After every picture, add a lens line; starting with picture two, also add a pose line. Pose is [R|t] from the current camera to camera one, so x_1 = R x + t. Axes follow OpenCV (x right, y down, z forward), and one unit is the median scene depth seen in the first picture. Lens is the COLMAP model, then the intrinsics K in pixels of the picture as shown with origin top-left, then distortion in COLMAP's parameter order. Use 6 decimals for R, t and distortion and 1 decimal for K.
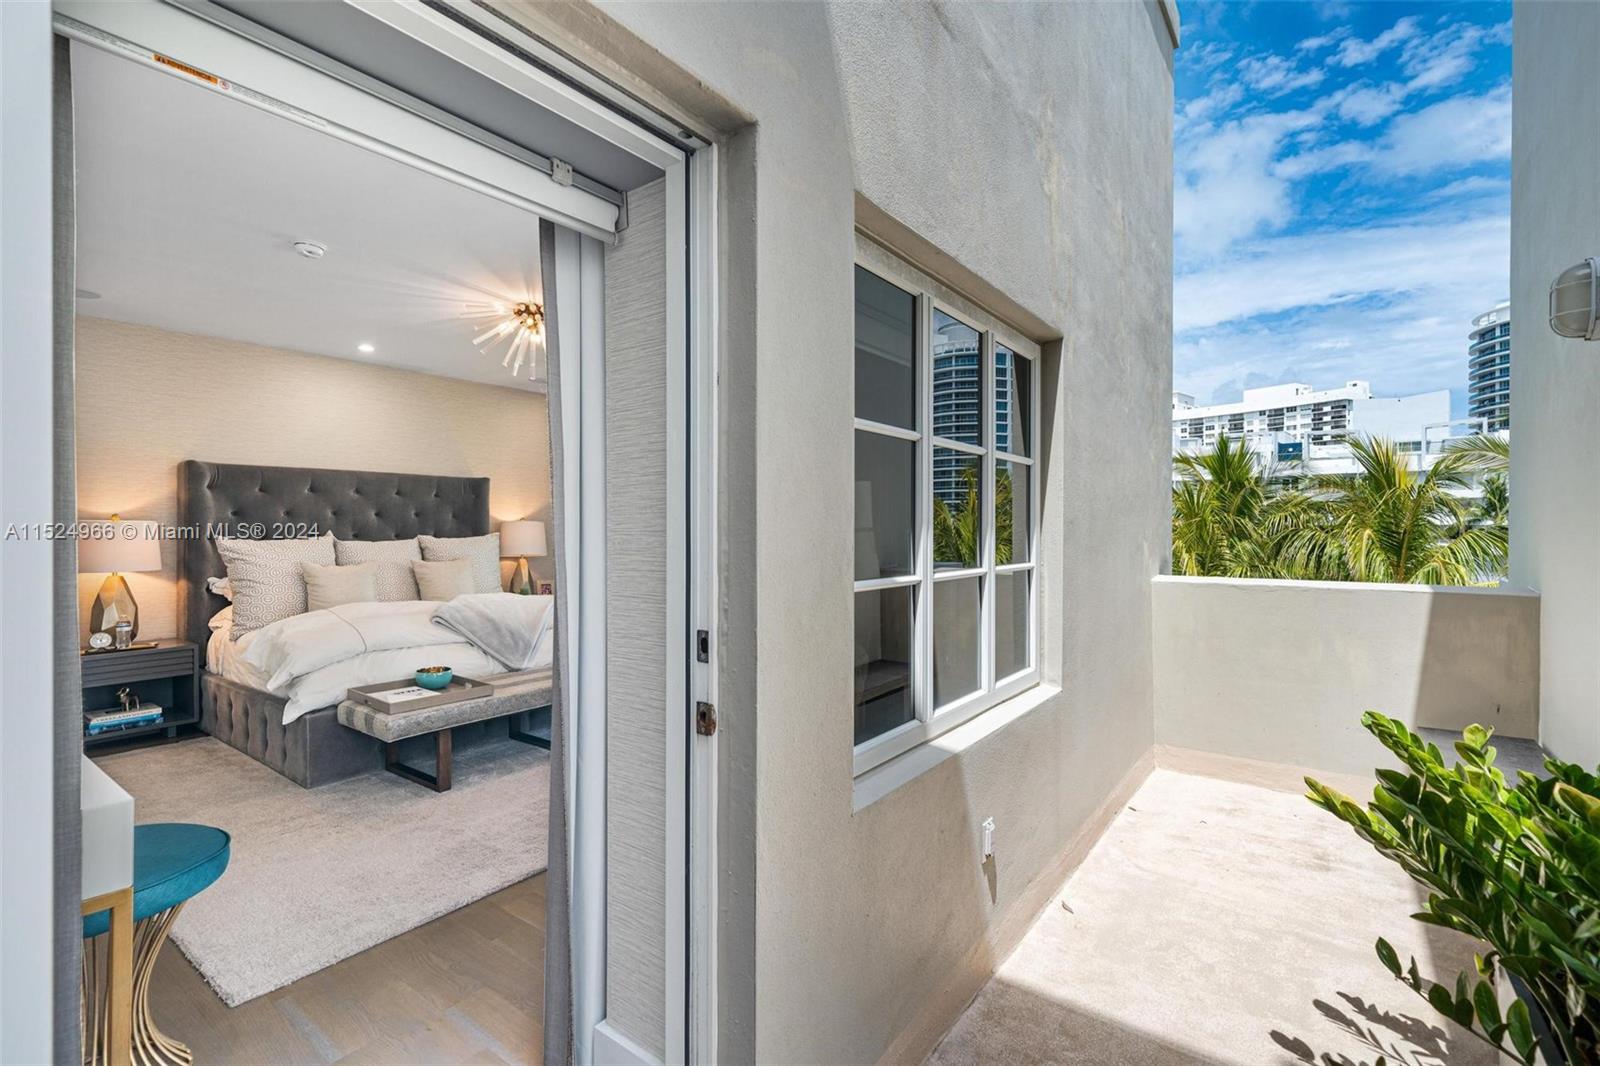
lens RADIAL K [[710.3, 0, 809.9], [0, 710.3, 504.1], [0, 0, 1]] dist [0.006145, -0.001740]
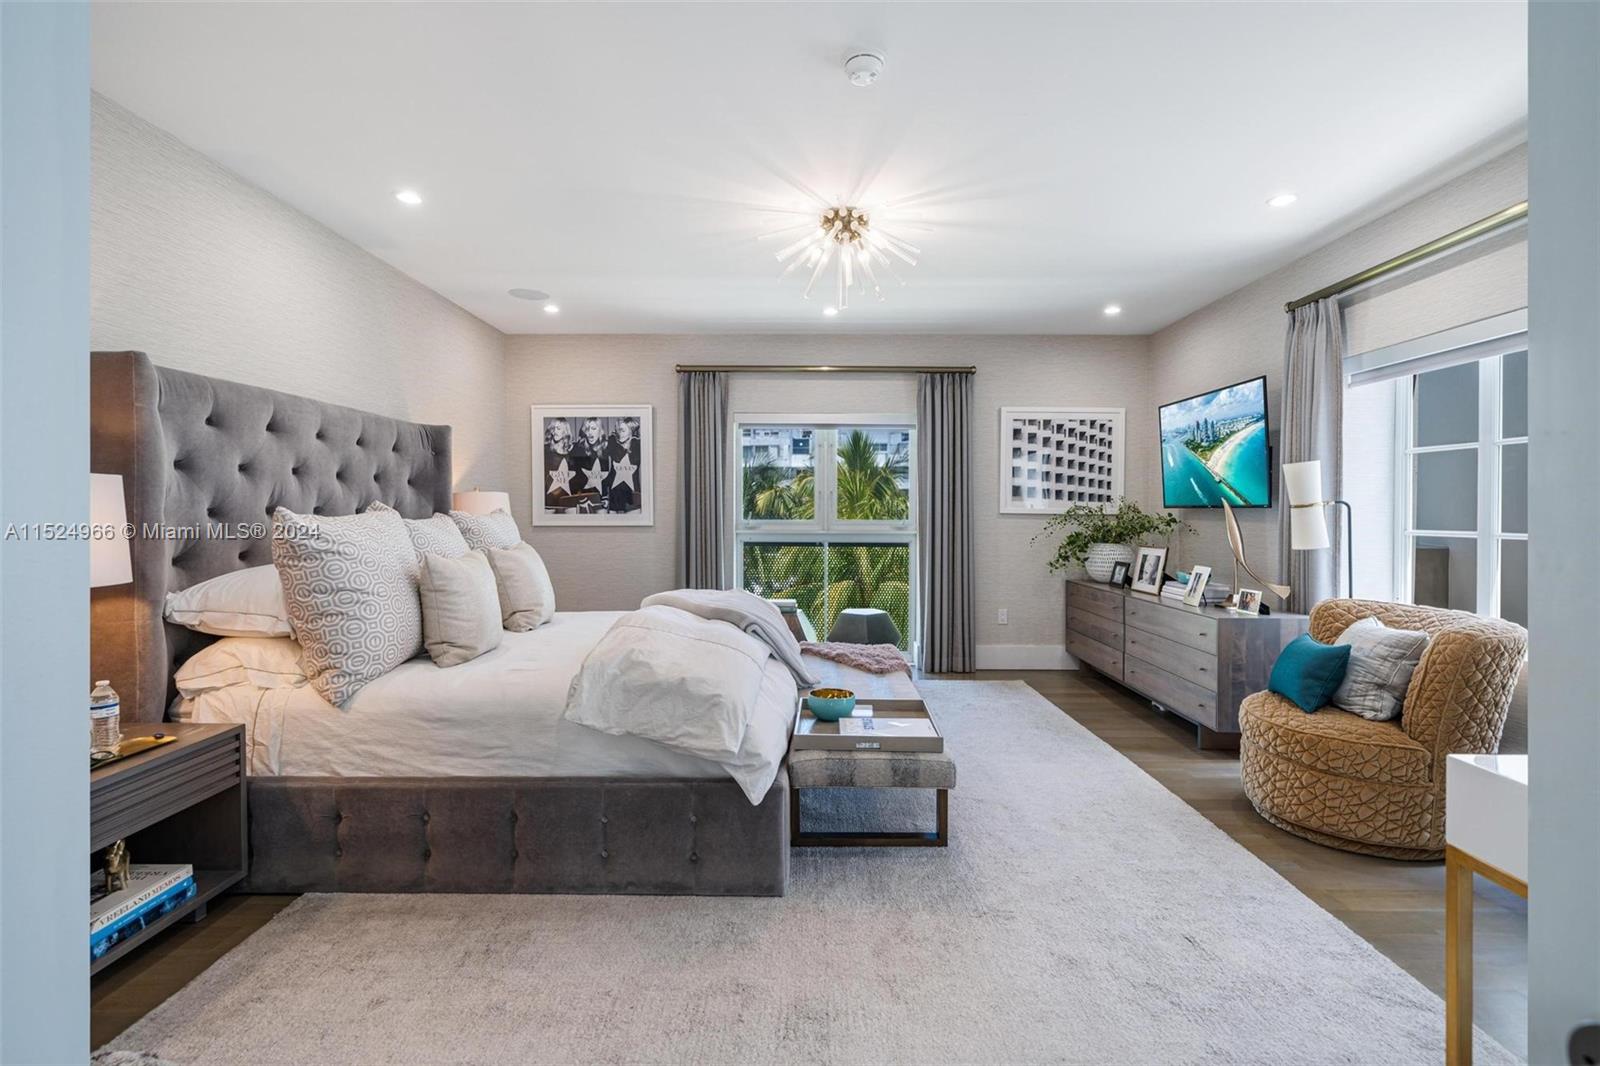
lens RADIAL K [[771.3, 0, 736.9], [0, 771.3, 477.0], [0, 0, 1]] dist [-0.000540, 0.000980]
pose [[0.812893, 0.028686, 0.581706, -0.928879], [-0.021358, 0.999583, -0.019446, 0.026978], [-0.582021, 0.003384, 0.813167, 0.364708]]
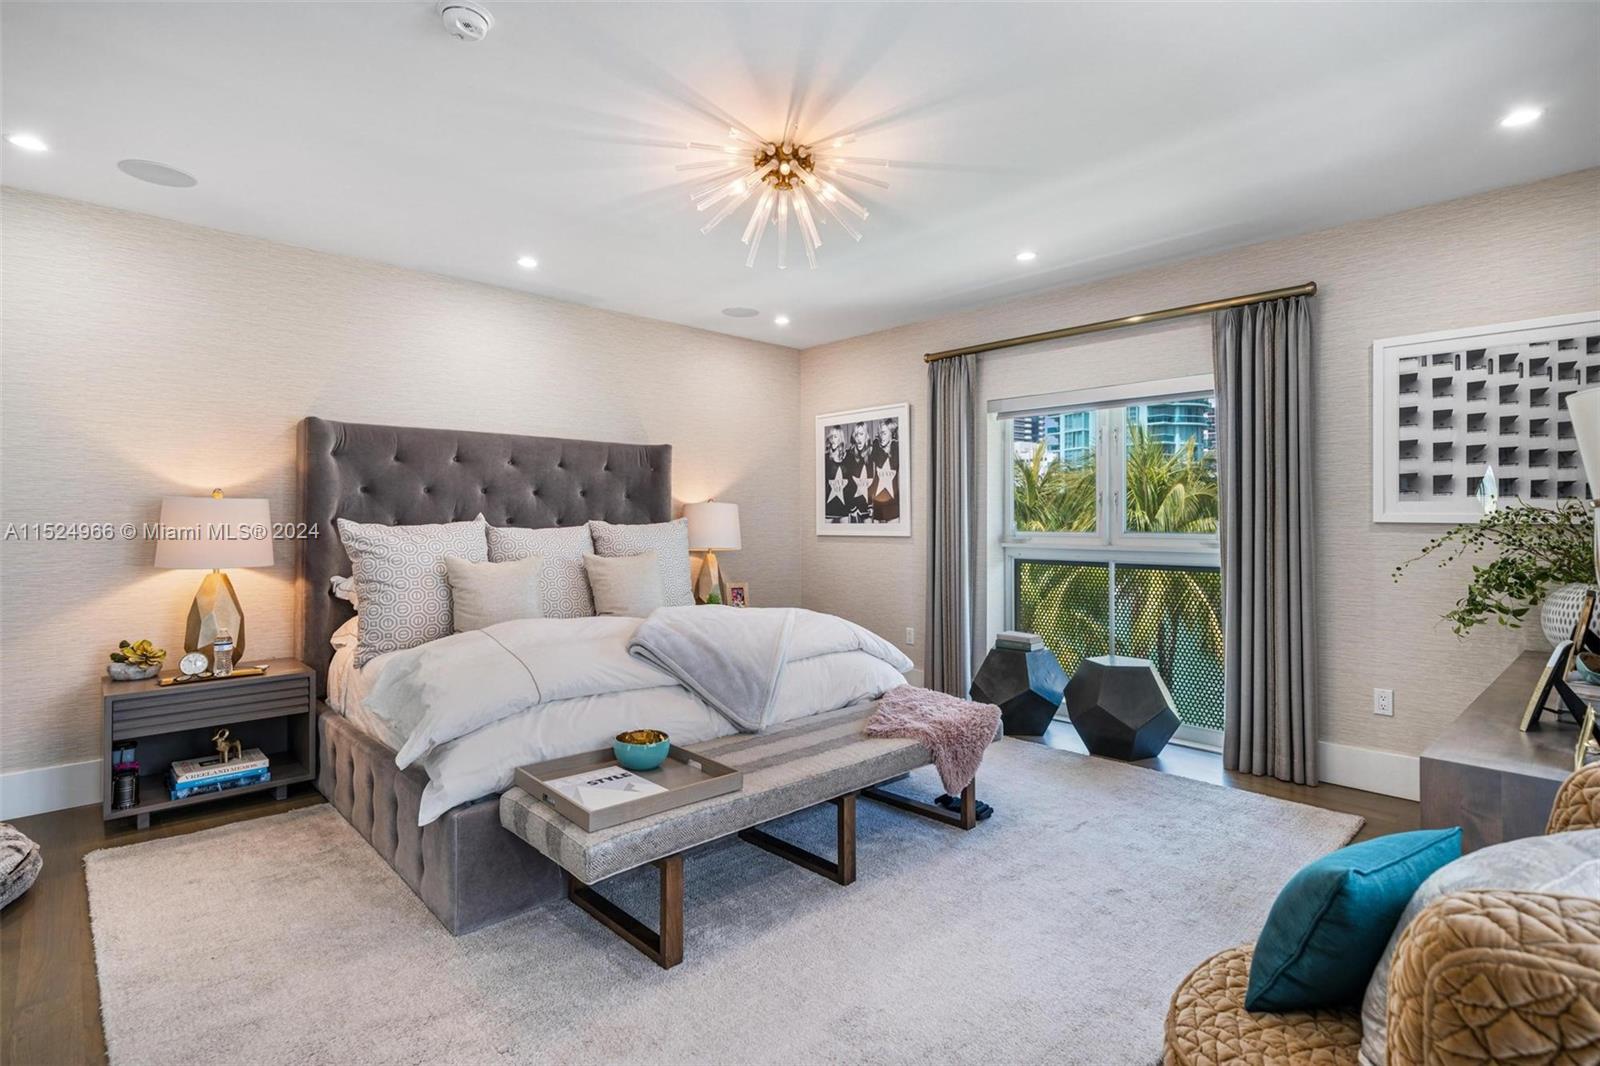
lens RADIAL K [[771.3, 0, 813.7], [0, 771.3, 473.4], [0, 0, 1]] dist [-0.000540, 0.000980]
pose [[0.985633, -0.009902, -0.168613, -0.237587], [0.005246, 0.999593, -0.028032, 0.023492], [0.168822, 0.026745, 0.985284, 0.323849]]
